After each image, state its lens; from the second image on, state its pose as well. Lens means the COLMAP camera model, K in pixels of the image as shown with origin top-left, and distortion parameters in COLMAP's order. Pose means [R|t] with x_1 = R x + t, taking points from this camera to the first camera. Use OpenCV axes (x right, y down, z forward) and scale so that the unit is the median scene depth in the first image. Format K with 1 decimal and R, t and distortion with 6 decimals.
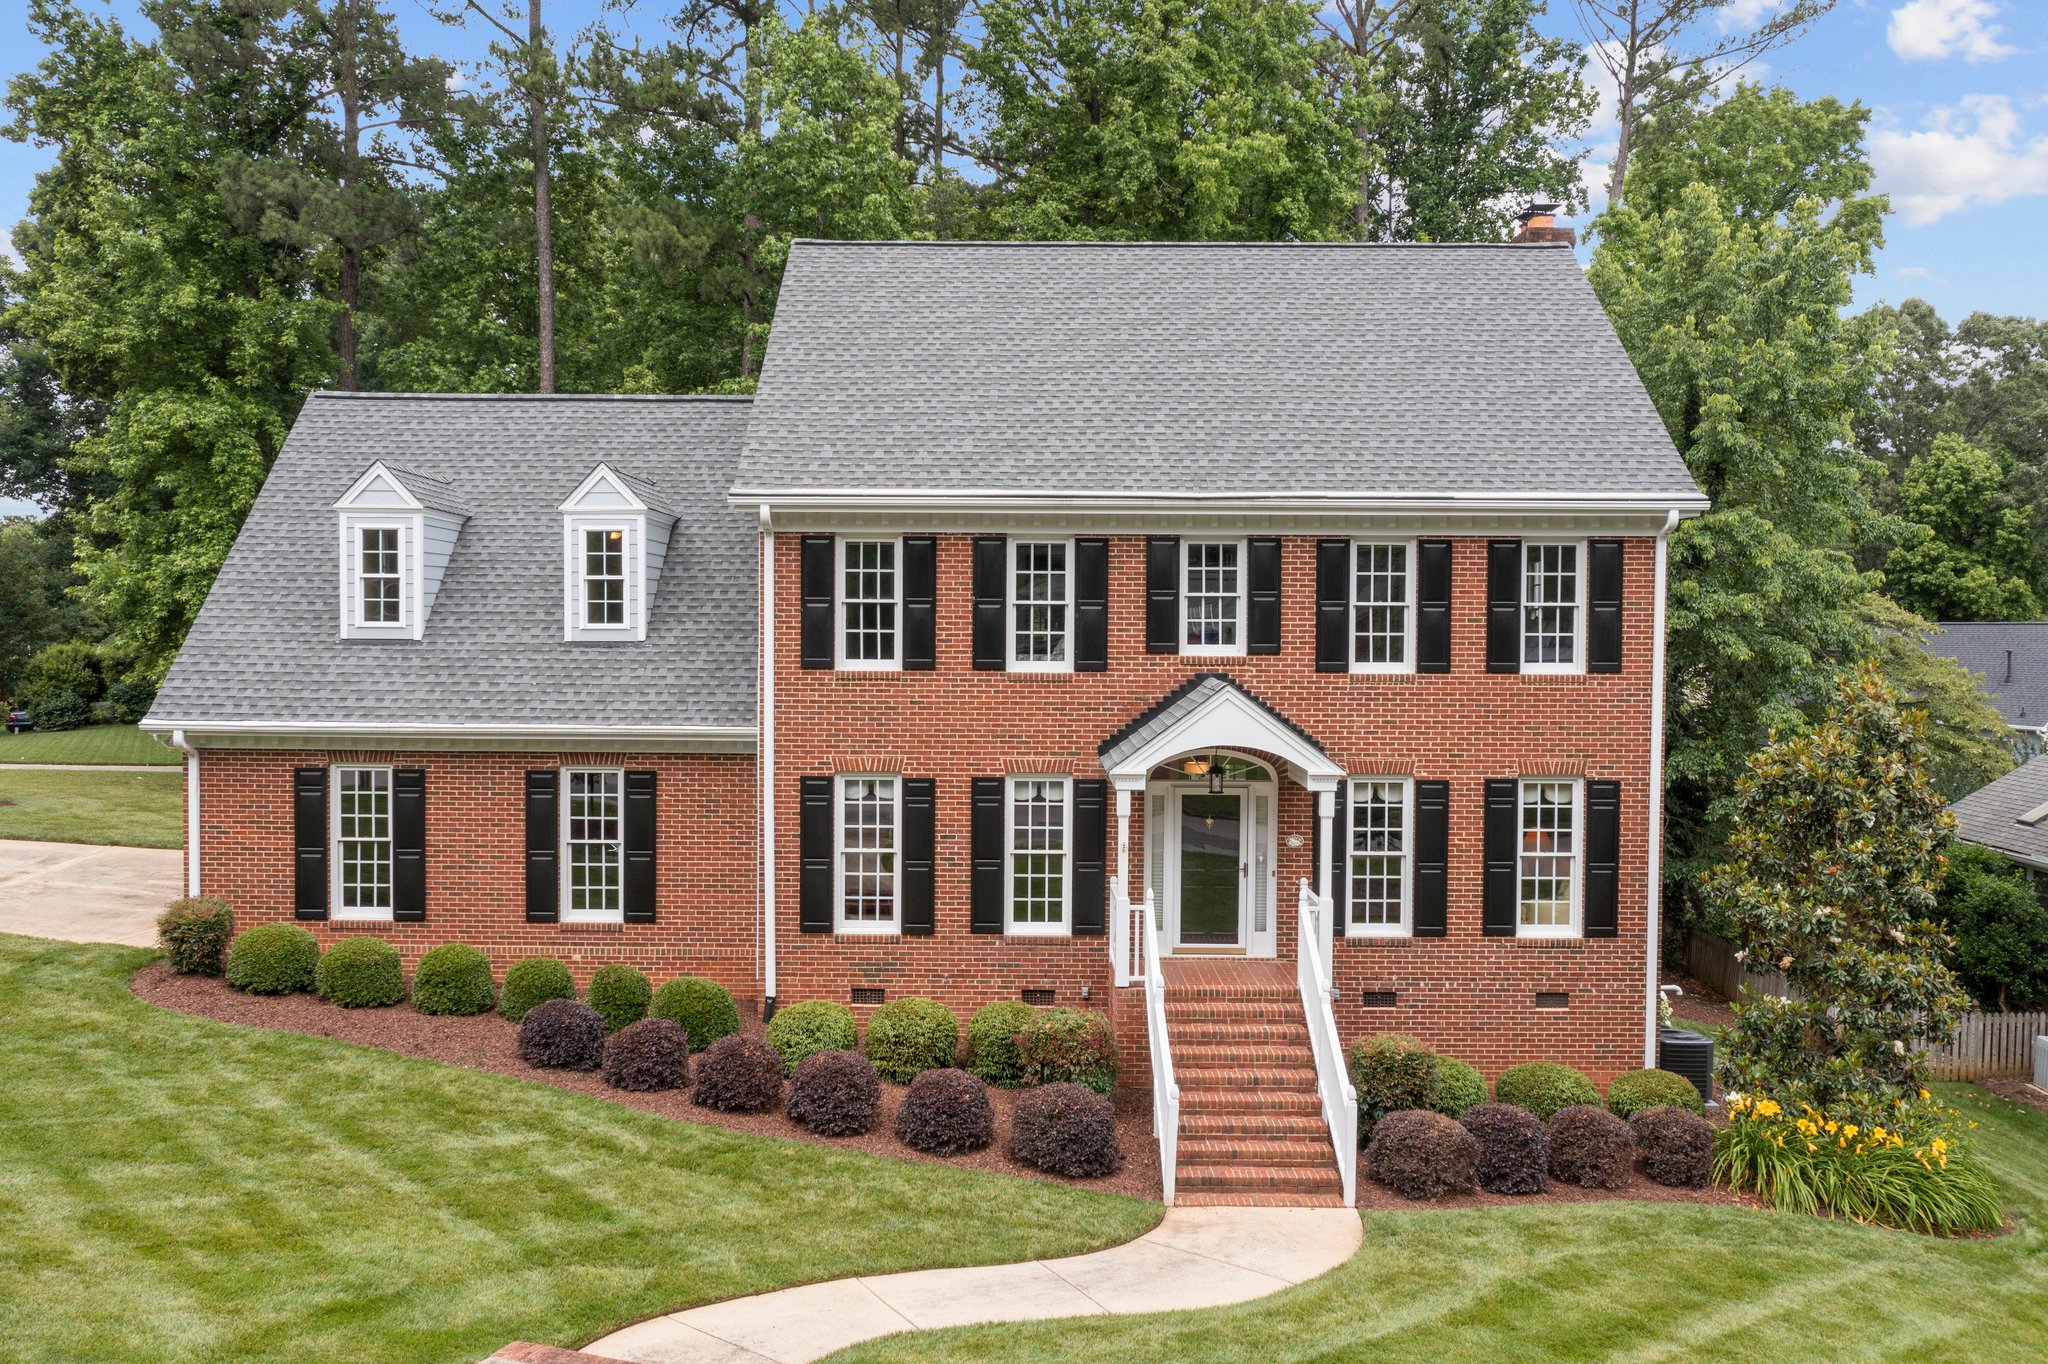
lens RADIAL K [[1637.0, 0, 1022.7], [0, 1637.0, 669.8], [0, 0, 1]] dist [-0.003262, 0.005455]
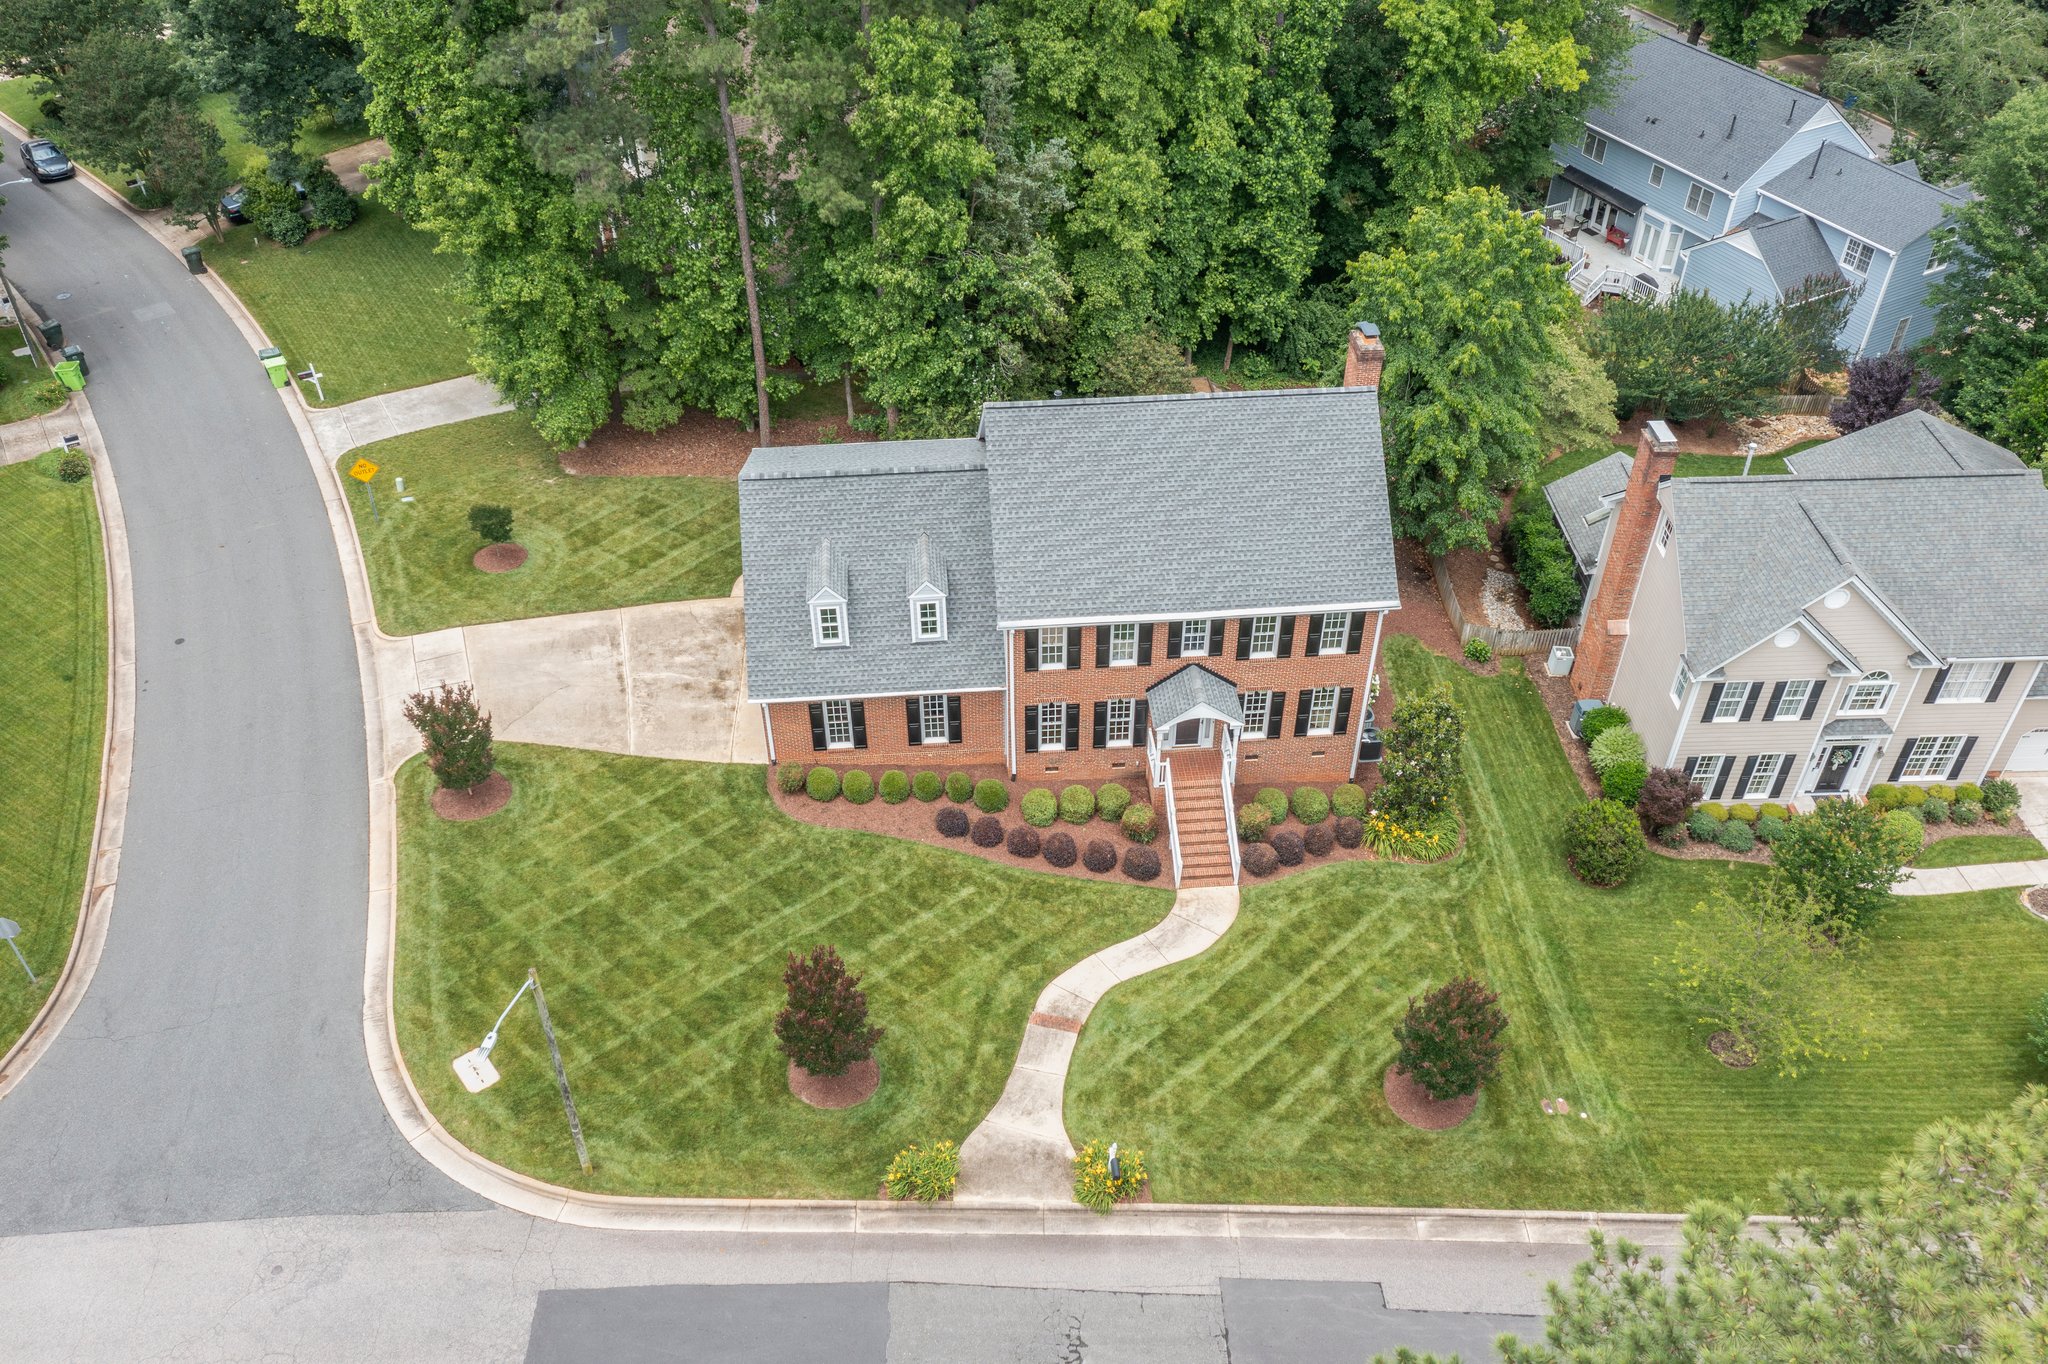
lens RADIAL K [[1637.0, 0, 1022.7], [0, 1637.0, 669.8], [0, 0, 1]] dist [-0.003262, 0.005455]
pose [[0.996498, -0.060784, 0.057424, -0.276796], [0.011665, 0.781059, 0.624348, -1.508366], [-0.082802, -0.621491, 0.779033, -0.876641]]
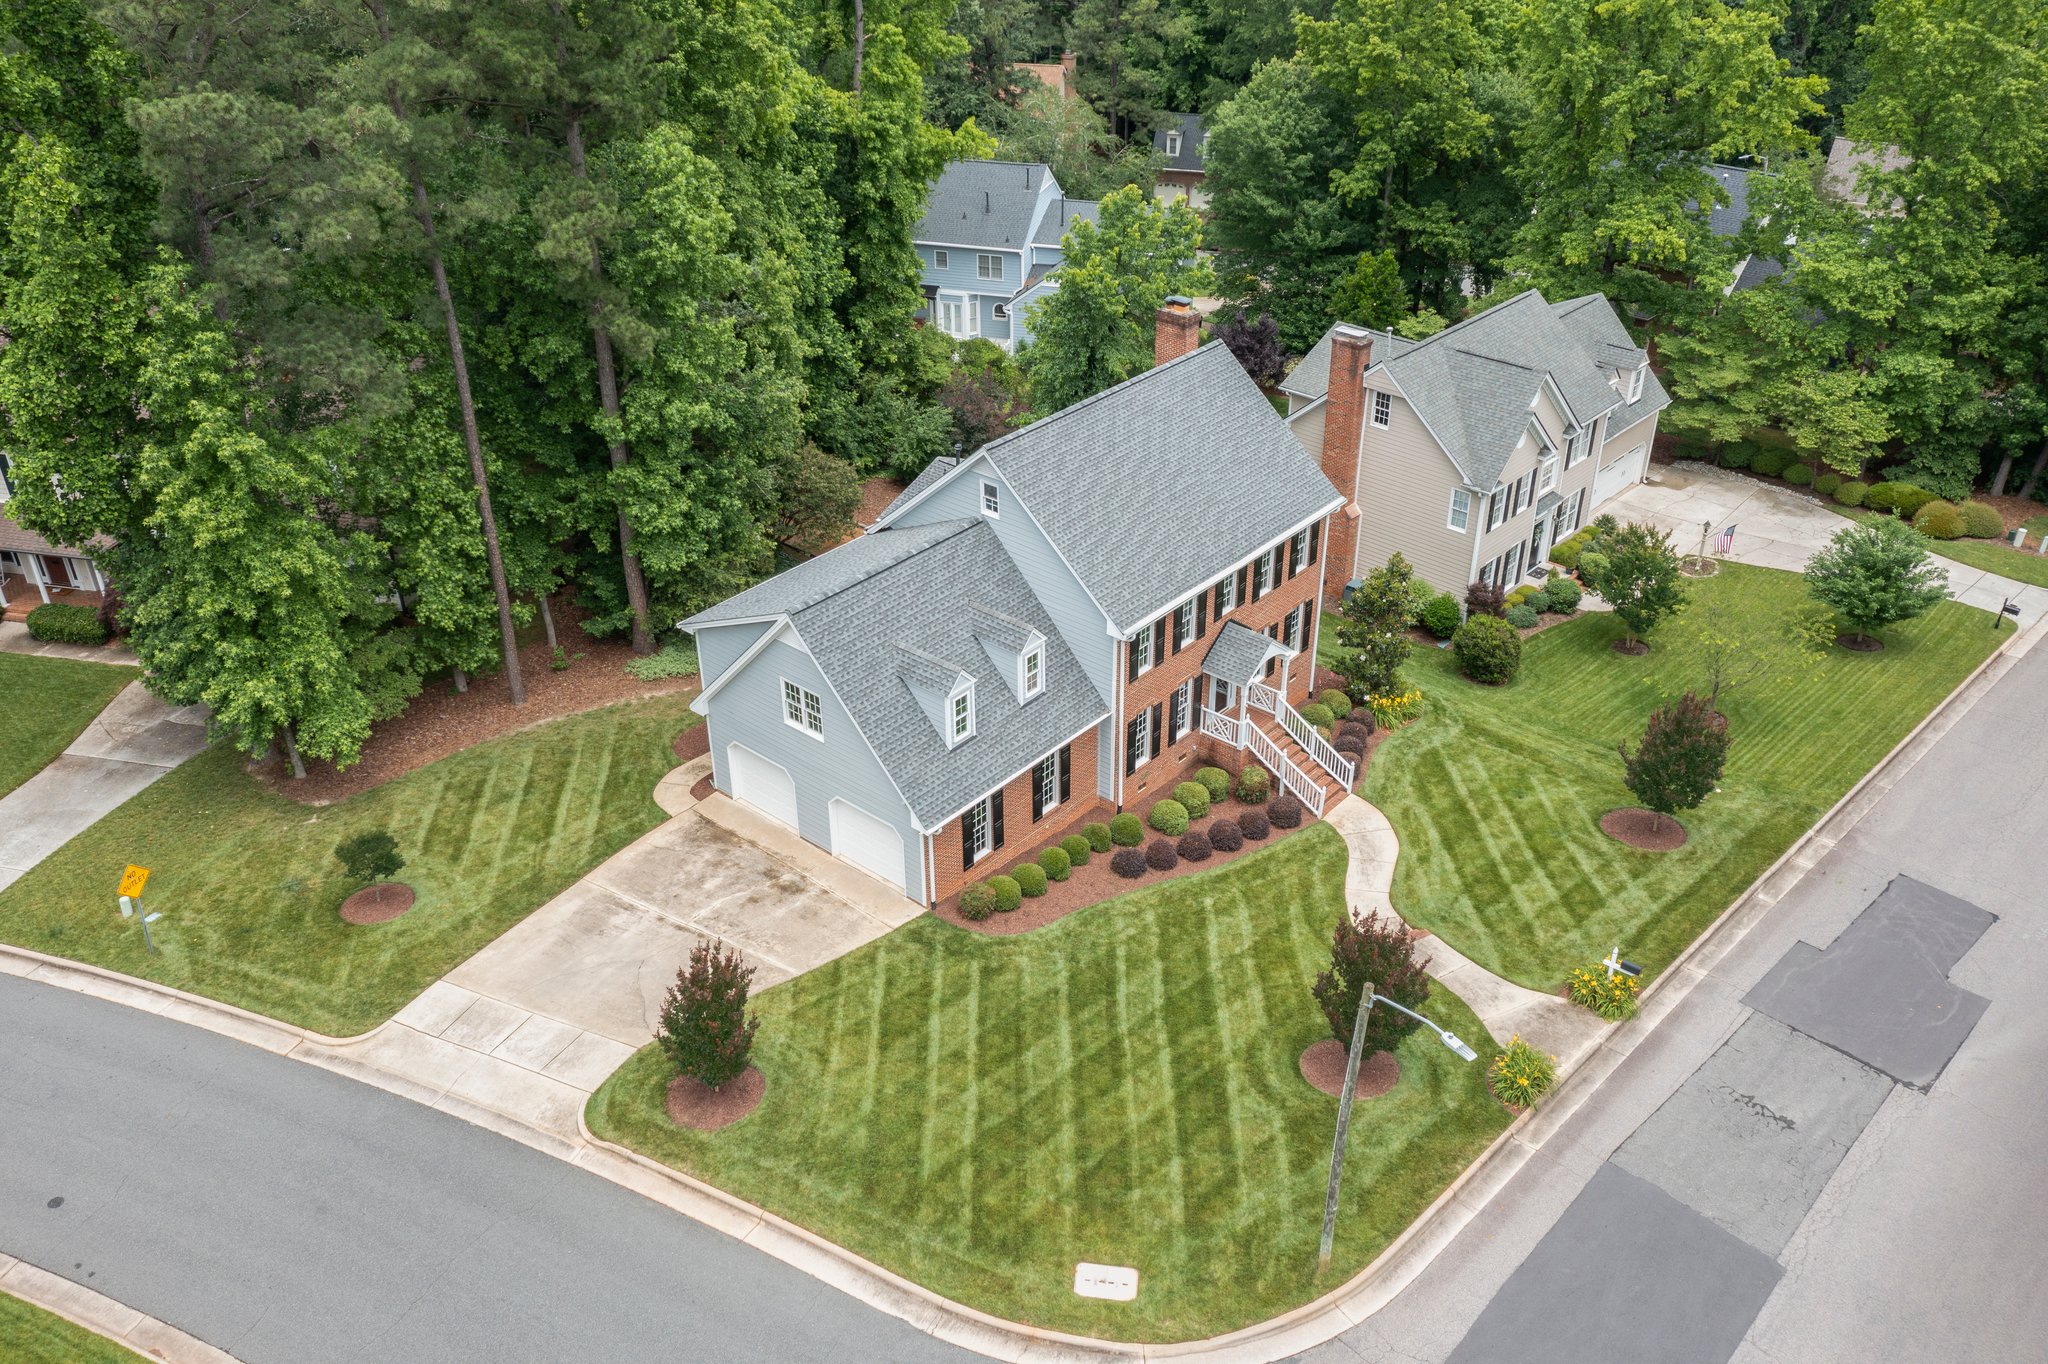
lens RADIAL K [[1637.0, 0, 1022.7], [0, 1637.0, 669.8], [0, 0, 1]] dist [-0.003262, 0.005455]
pose [[0.648188, -0.397105, 0.649738, -1.751565], [0.030025, 0.865921, 0.499279, -1.194340], [-0.760888, -0.304118, 0.573203, -0.223267]]
